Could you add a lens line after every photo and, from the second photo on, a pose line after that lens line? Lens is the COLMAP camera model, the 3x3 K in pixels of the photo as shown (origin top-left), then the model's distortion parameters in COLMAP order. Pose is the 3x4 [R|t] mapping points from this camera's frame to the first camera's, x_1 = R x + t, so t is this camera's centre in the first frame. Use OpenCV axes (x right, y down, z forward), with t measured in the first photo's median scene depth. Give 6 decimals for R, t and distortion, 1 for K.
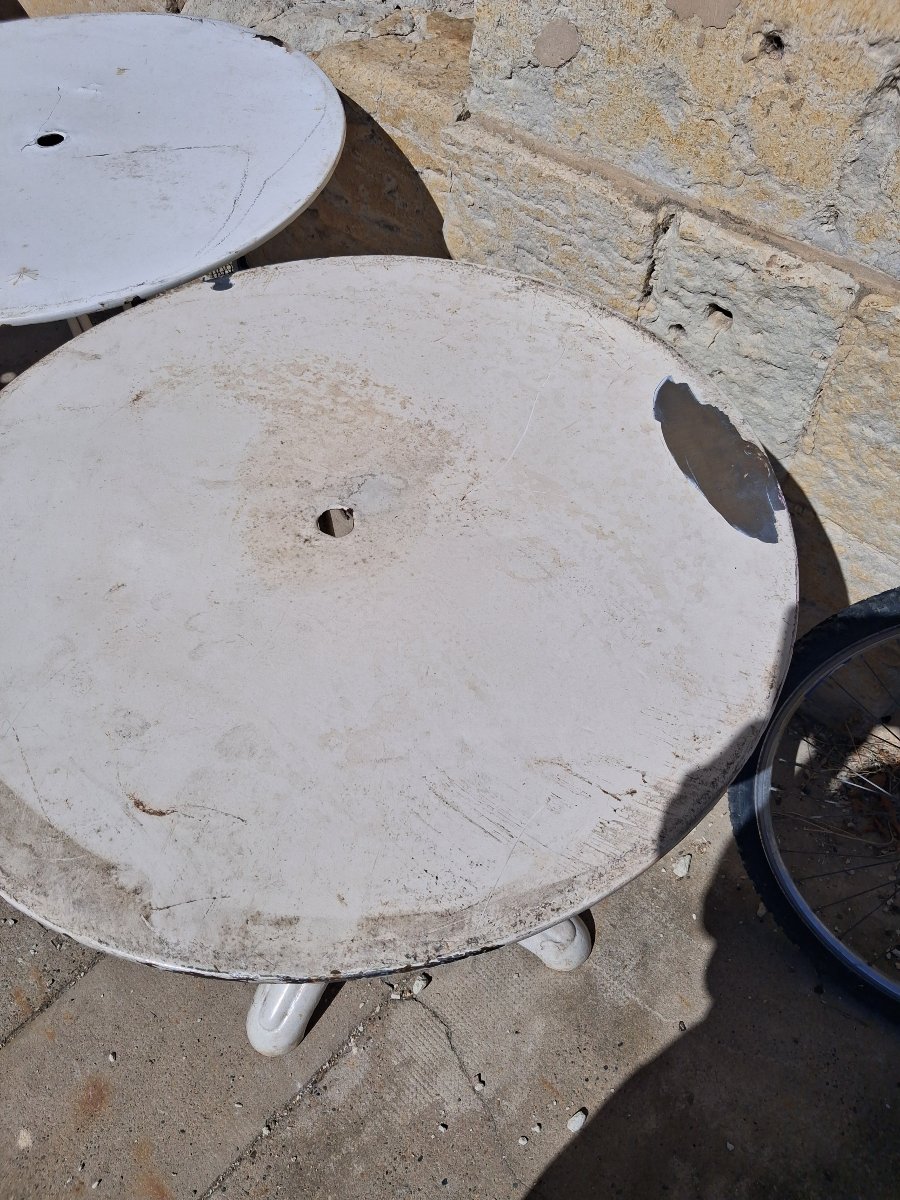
lens RADIAL K [[926.6, 0, 463.5], [0, 926.6, 587.5], [0, 0, 1]] dist [0.013898, -0.037868]
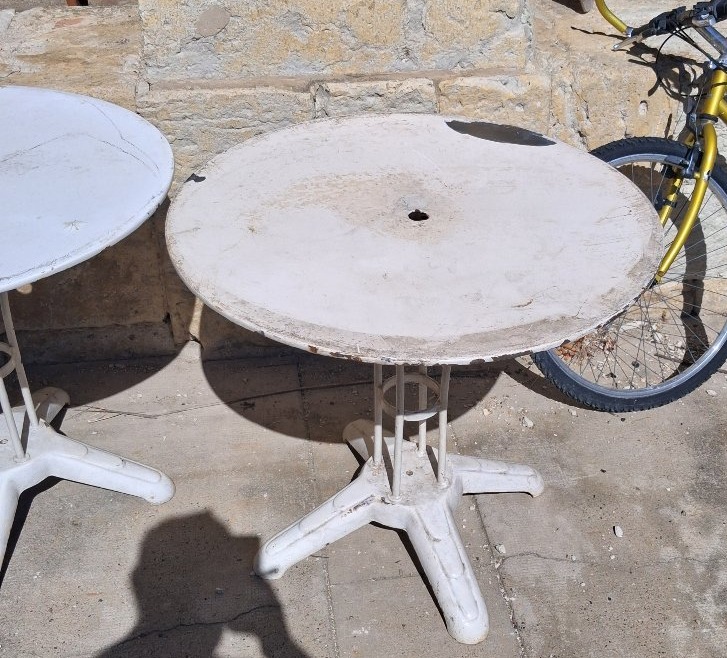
lens RADIAL K [[917.8, 0, 417.3], [0, 917.8, 360.3], [0, 0, 1]] dist [0.071071, 0.000000]
pose [[0.594580, -0.450892, 0.665711, -1.086653], [0.605133, 0.796124, -0.001253, 0.116170], [-0.529423, 0.403588, 0.746209, -0.177366]]
